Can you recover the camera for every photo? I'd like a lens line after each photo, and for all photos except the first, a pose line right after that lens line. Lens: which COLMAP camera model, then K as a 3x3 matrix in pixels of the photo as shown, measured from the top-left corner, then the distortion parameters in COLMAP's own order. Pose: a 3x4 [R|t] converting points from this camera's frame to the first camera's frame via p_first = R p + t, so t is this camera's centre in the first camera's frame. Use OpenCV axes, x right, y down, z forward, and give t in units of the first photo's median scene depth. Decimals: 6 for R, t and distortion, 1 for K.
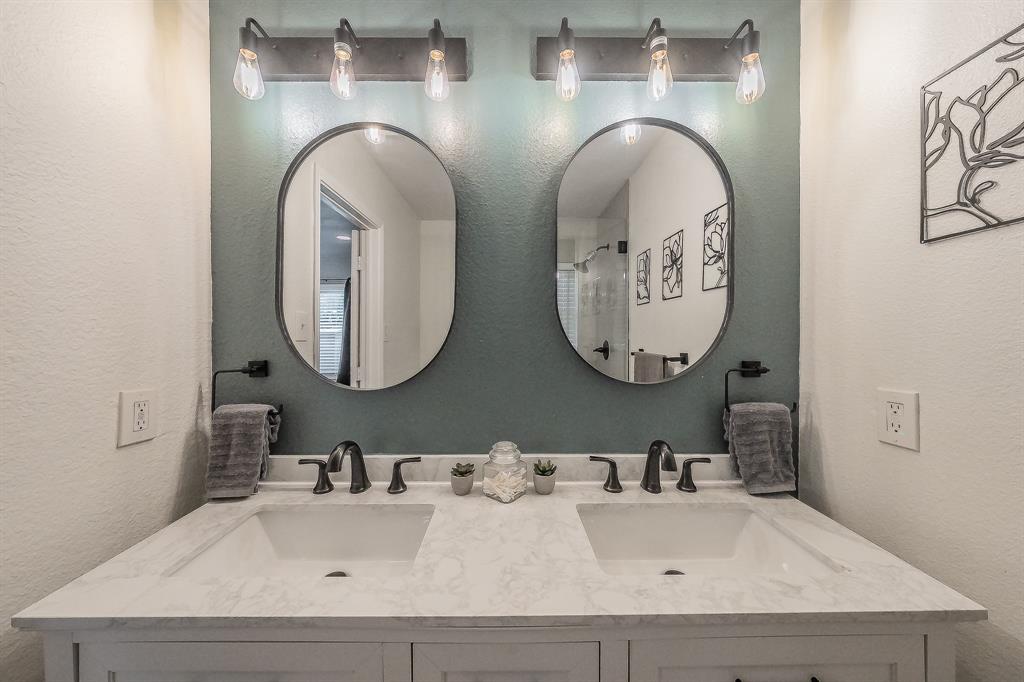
lens RADIAL K [[354.3, 0, 511.2], [0, 354.3, 335.2], [0, 0, 1]] dist [-0.000473, -0.000070]
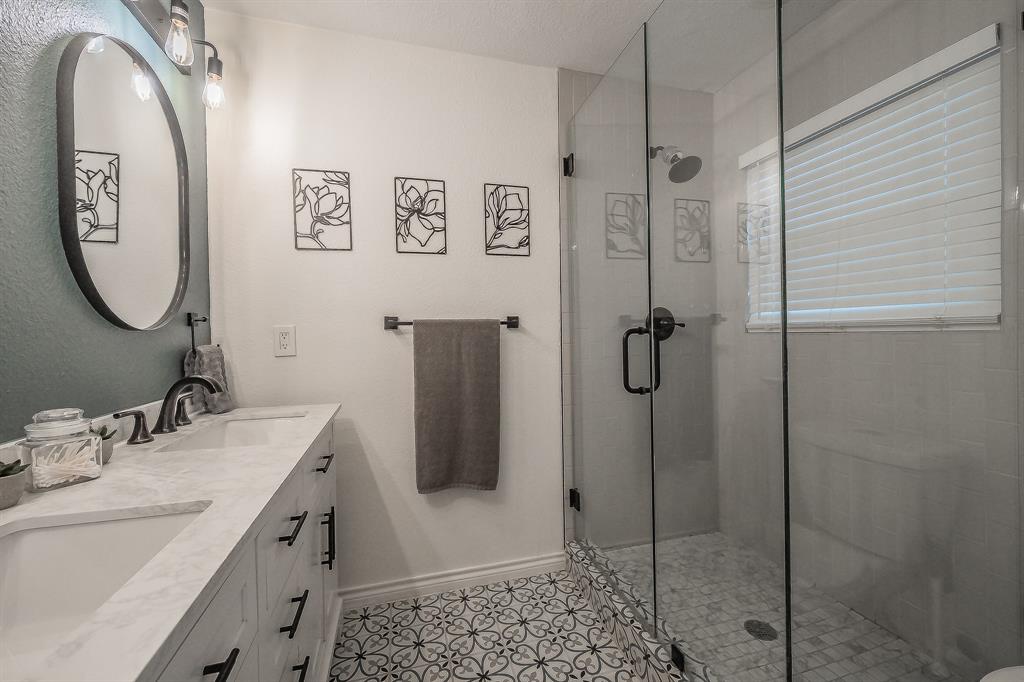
lens RADIAL K [[397.5, 0, 508.7], [0, 397.5, 335.7], [0, 0, 1]] dist [0.002537, 0.000062]
pose [[-0.266298, -0.005346, 0.963876, -1.299838], [0.019435, 0.999752, 0.010915, 0.222113], [-0.963695, 0.021640, -0.266128, 0.464971]]
